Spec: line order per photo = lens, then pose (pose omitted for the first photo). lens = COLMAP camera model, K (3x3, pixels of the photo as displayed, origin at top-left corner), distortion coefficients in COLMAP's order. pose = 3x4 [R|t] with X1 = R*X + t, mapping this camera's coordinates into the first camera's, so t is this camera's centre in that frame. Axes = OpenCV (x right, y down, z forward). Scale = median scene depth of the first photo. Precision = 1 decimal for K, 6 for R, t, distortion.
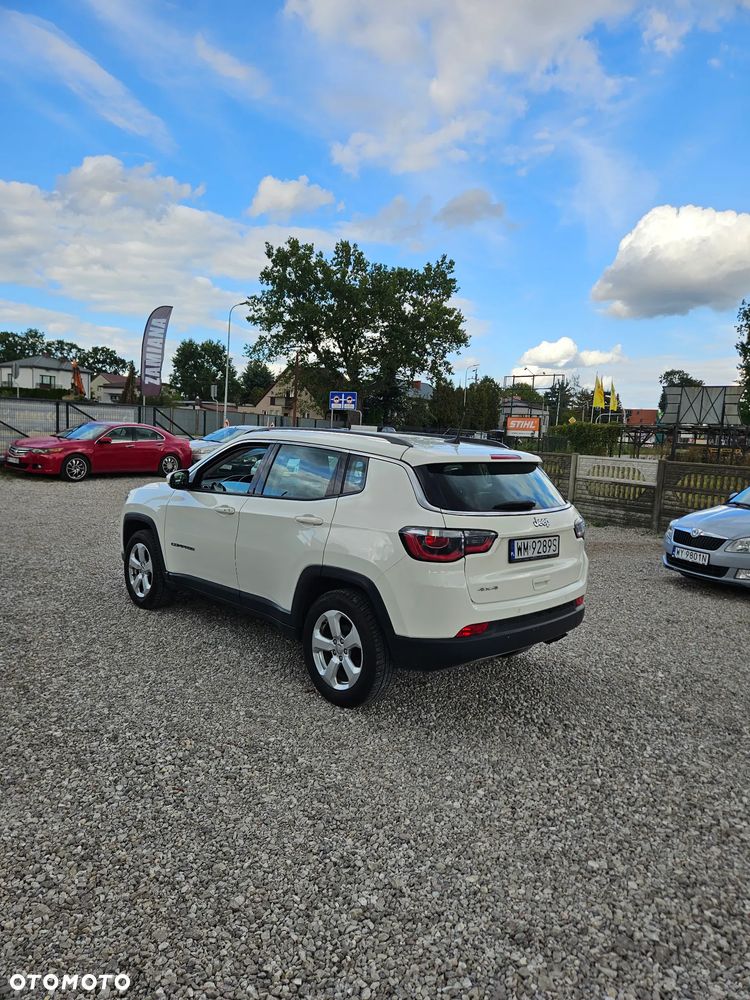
lens RADIAL K [[660.9, 0, 385.5], [0, 660.9, 526.9], [0, 0, 1]] dist [0.072484, -0.049317]
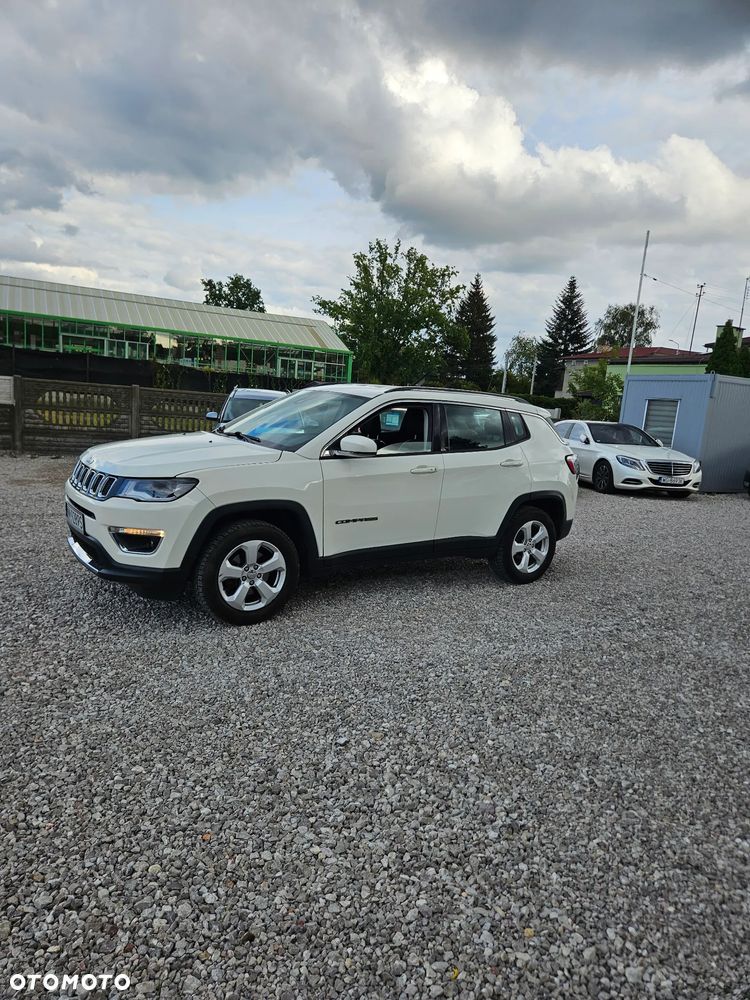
lens RADIAL K [[659.5, 0, 379.0], [0, 659.5, 517.7], [0, 0, 1]] dist [0.088918, -0.053732]
pose [[0.169173, -0.215188, 0.961808, -0.084834], [0.074156, 0.975887, 0.205295, -0.011385], [-0.982793, 0.036593, 0.181051, 0.058864]]
